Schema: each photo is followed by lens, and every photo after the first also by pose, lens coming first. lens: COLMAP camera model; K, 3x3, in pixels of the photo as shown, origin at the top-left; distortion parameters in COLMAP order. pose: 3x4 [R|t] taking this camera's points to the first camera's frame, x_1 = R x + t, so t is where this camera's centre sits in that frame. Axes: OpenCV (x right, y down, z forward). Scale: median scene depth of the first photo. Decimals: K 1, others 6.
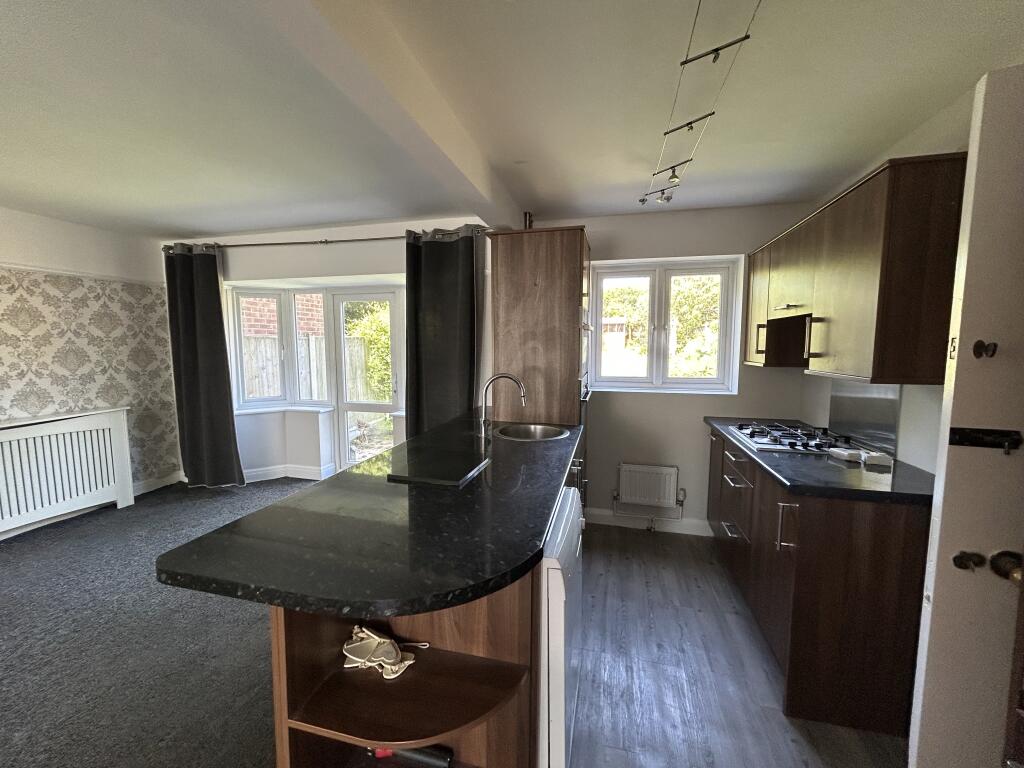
lens RADIAL K [[407.2, 0, 506.9], [0, 407.2, 382.5], [0, 0, 1]] dist [-0.002125, -0.000120]
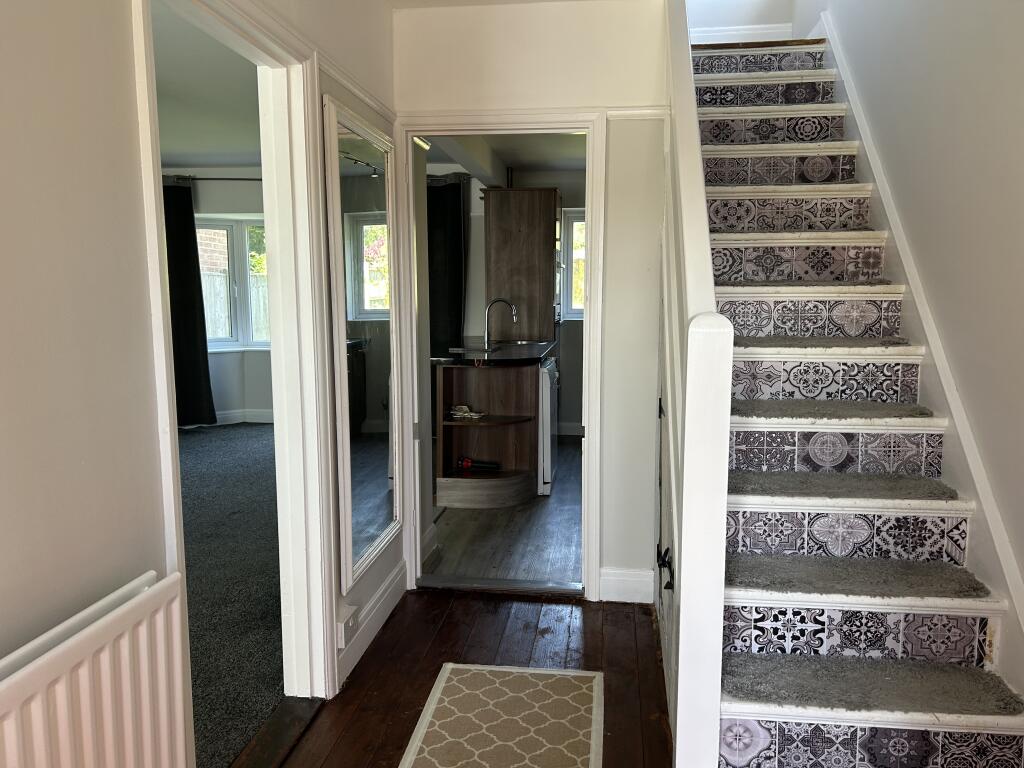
lens RADIAL K [[765.7, 0, 522.5], [0, 765.7, 408.0], [0, 0, 1]] dist [0.010364, -0.009758]
pose [[0.989637, -0.014873, 0.142823, -0.215230], [0.008188, 0.998848, 0.047285, 0.158229], [-0.143361, -0.045625, 0.988618, -1.107094]]
